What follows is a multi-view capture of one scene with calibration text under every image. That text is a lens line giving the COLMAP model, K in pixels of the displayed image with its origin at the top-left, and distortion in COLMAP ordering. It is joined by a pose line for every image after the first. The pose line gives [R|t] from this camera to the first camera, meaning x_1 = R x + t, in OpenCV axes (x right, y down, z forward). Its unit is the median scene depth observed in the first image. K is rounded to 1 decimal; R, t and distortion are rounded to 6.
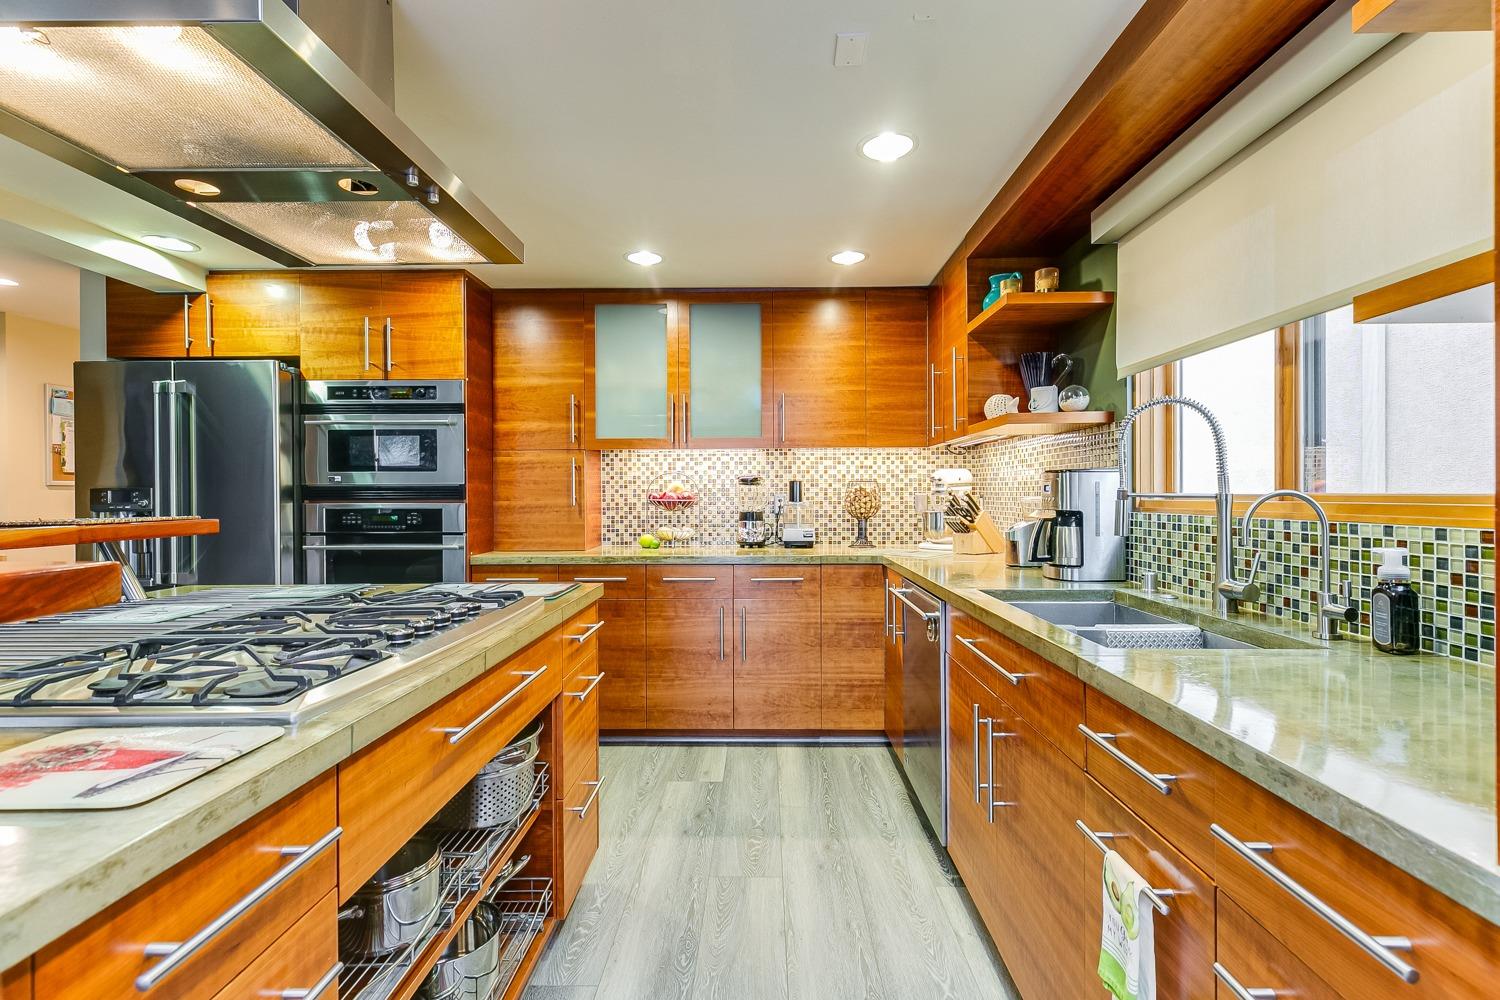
lens RADIAL K [[677.3, 0, 751.5], [0, 677.3, 498.5], [0, 0, 1]] dist [0.007300, -0.000812]
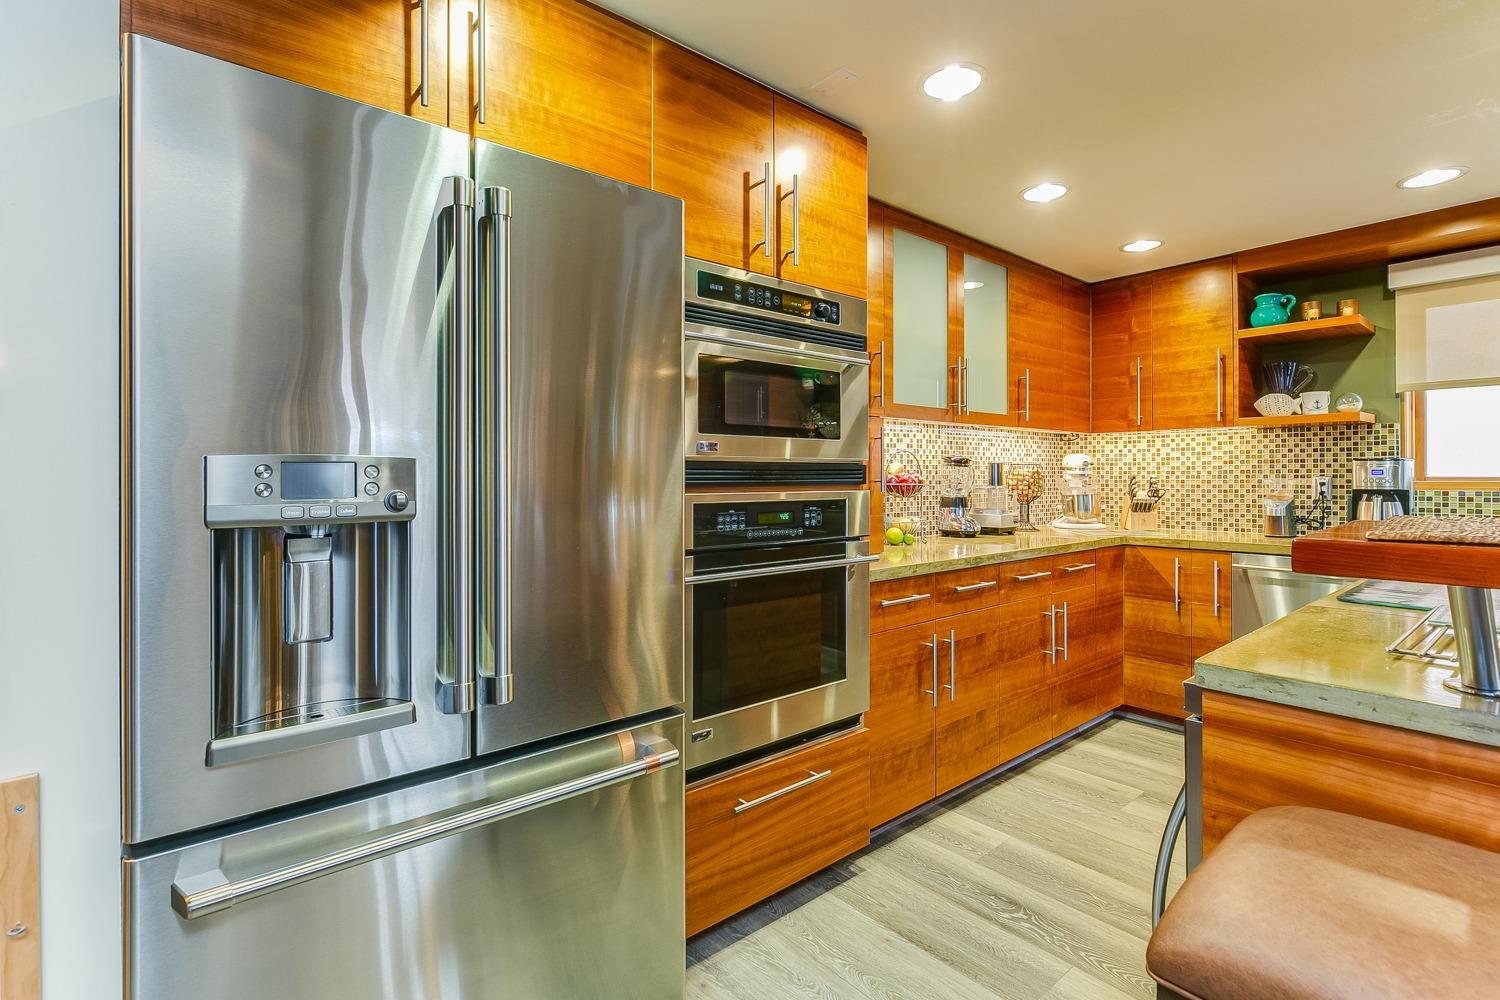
lens RADIAL K [[717.0, 0, 750.7], [0, 717.0, 476.4], [0, 0, 1]] dist [-0.000862, 0.000699]
pose [[0.742434, 0.001960, 0.669916, -0.961285], [0.003740, 0.999968, -0.007071, -0.001855], [-0.669908, 0.007755, 0.742403, 0.560501]]
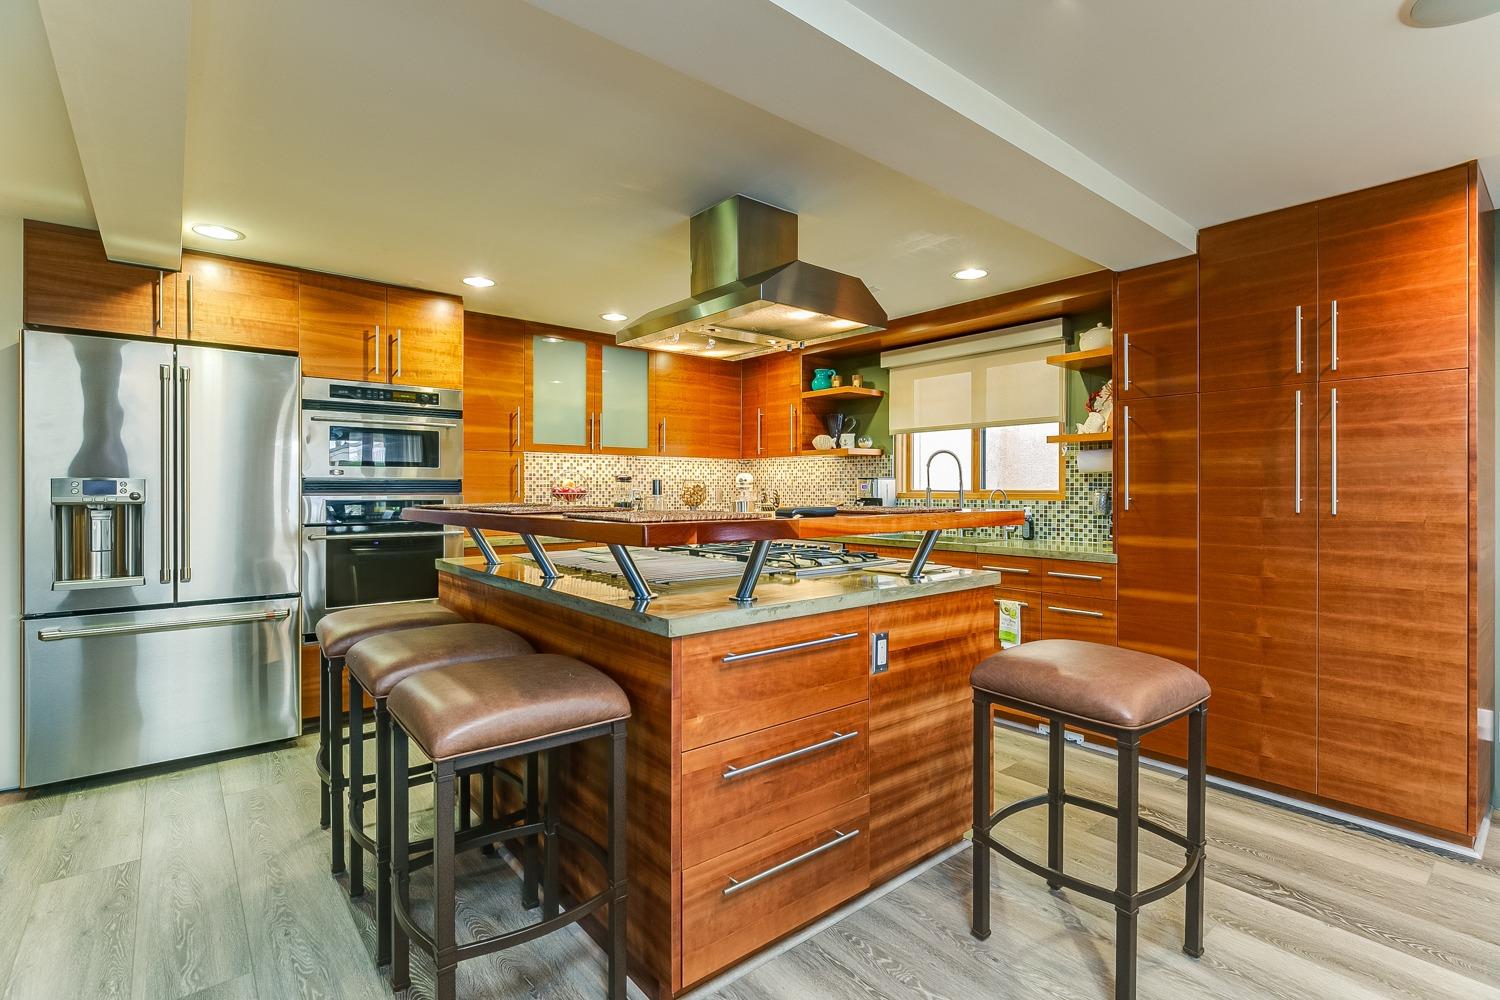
lens RADIAL K [[717.0, 0, 747.9], [0, 717.0, 493.3], [0, 0, 1]] dist [-0.000862, 0.000699]
pose [[0.756231, 0.002242, 0.654300, -0.857399], [-0.000975, 0.999997, -0.002299, 0.006029], [-0.654303, 0.001101, 0.756231, -0.264153]]
